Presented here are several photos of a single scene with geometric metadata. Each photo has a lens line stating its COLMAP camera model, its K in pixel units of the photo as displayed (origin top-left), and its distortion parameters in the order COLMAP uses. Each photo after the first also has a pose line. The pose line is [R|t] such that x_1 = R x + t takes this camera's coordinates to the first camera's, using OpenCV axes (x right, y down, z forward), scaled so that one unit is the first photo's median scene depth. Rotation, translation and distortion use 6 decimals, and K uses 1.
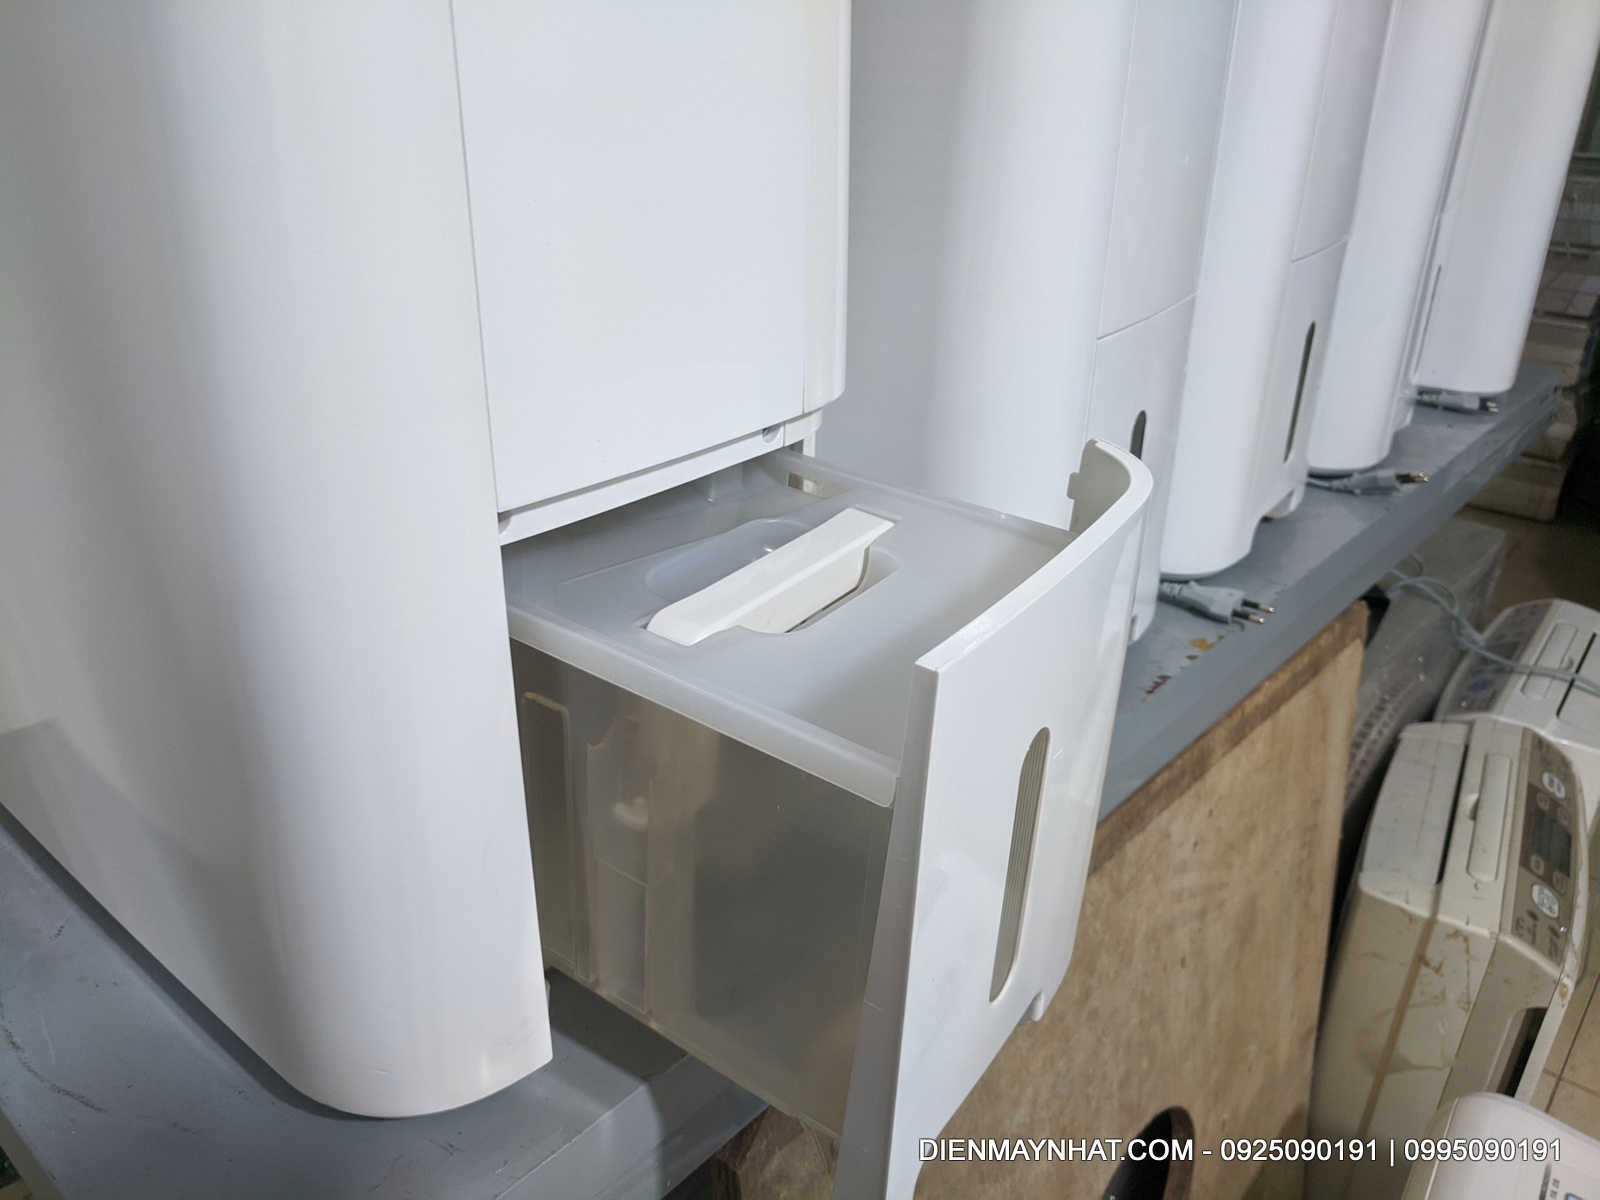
lens RADIAL K [[1220.8, 0, 800.0], [0, 1220.8, 600.0], [0, 0, 1]] dist [-0.009971, 0.001097]
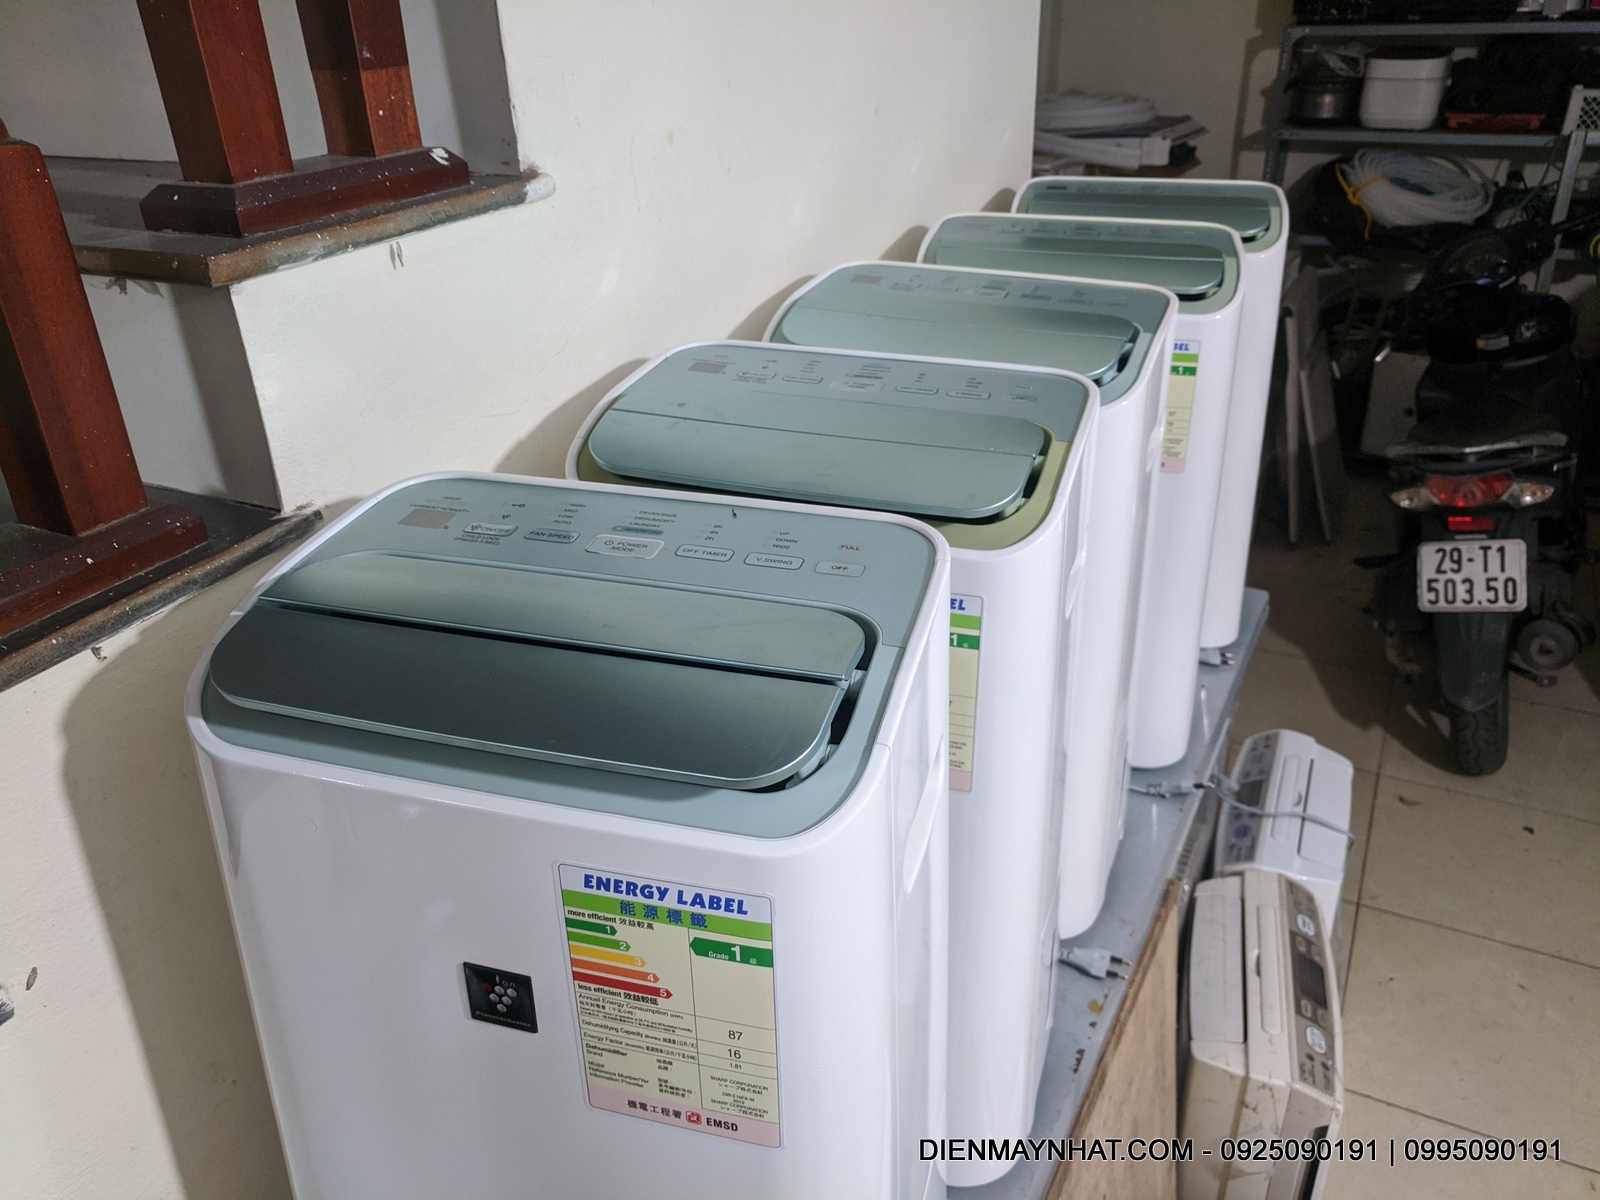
lens RADIAL K [[1220.8, 0, 800.0], [0, 1220.8, 600.0], [0, 0, 1]] dist [-0.009971, 0.001097]
pose [[0.968919, -0.149691, 0.196946, -0.162237], [0.143950, 0.988640, 0.043237, -0.394269], [-0.201181, -0.013543, 0.979460, -0.245874]]
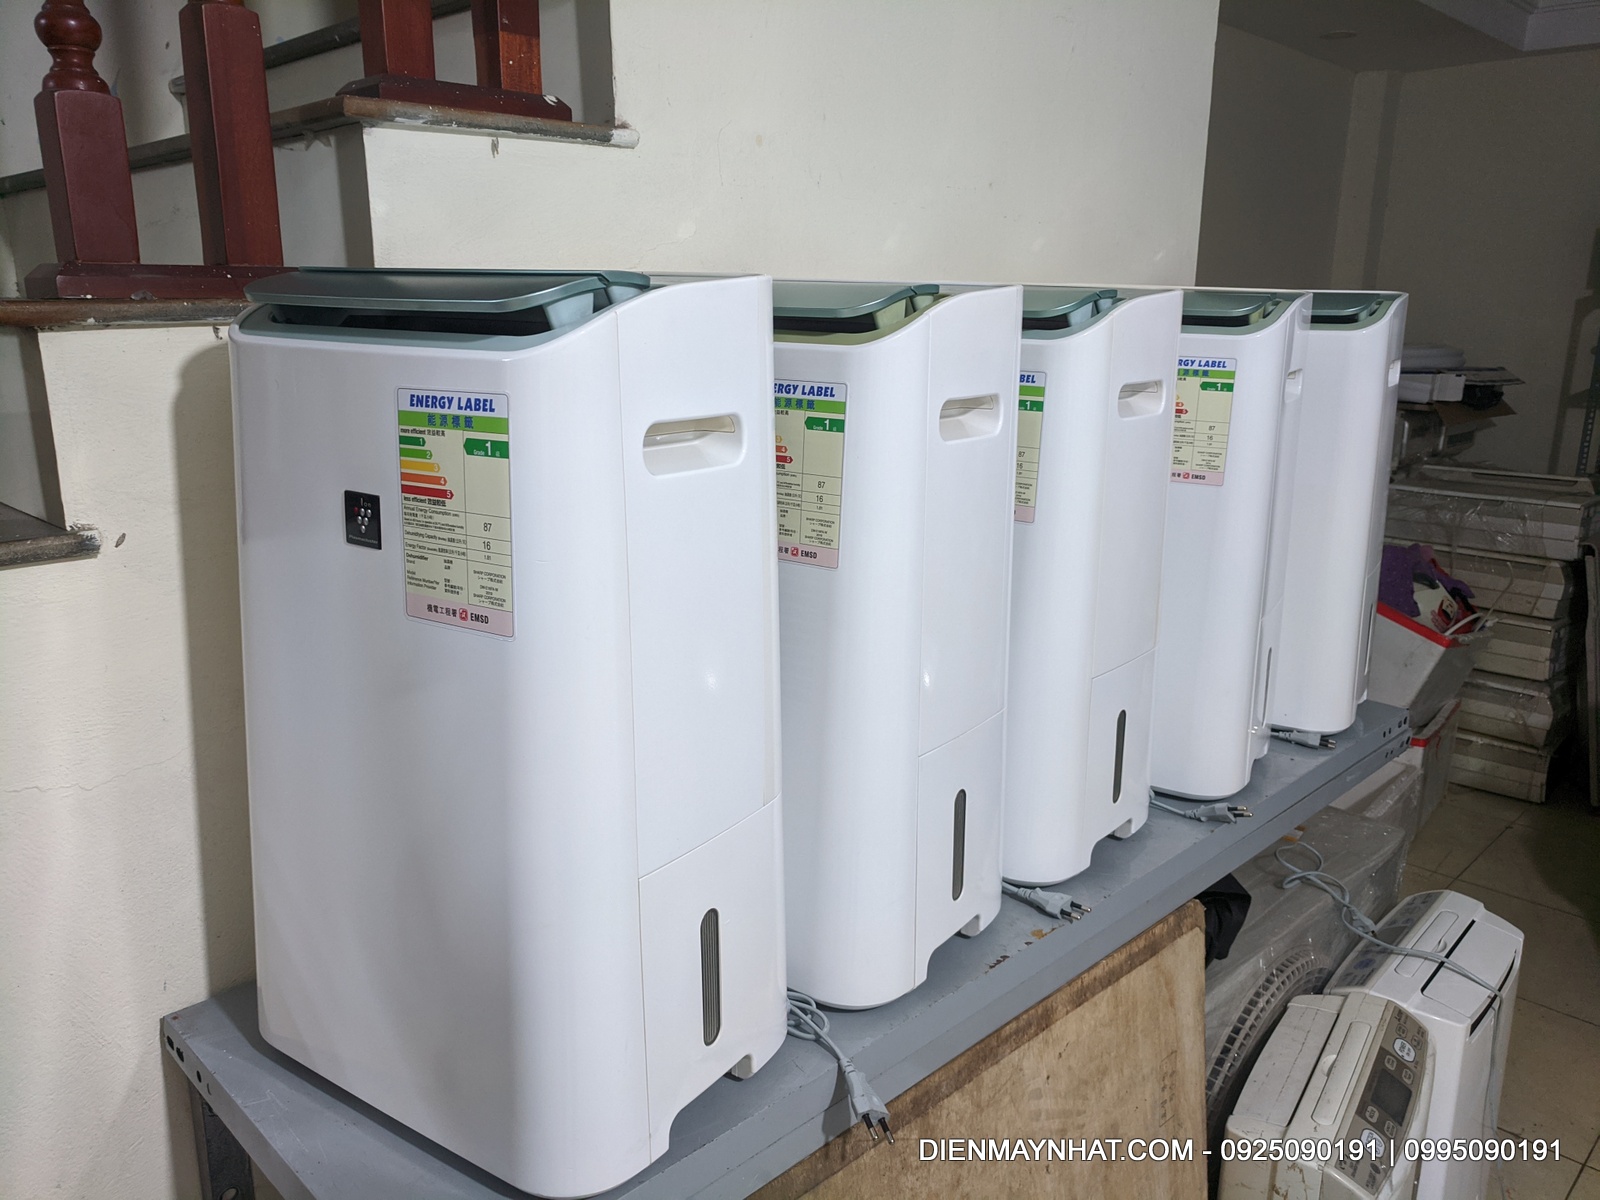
lens RADIAL K [[1218.5, 0, 800.0], [0, 1218.5, 600.0], [0, 0, 1]] dist [-0.001087, 0.006359]
pose [[0.998124, 0.005961, -0.060929, 0.088295], [-0.018075, 0.979574, -0.200268, -0.041671], [0.058490, 0.200993, 0.977845, -0.388039]]
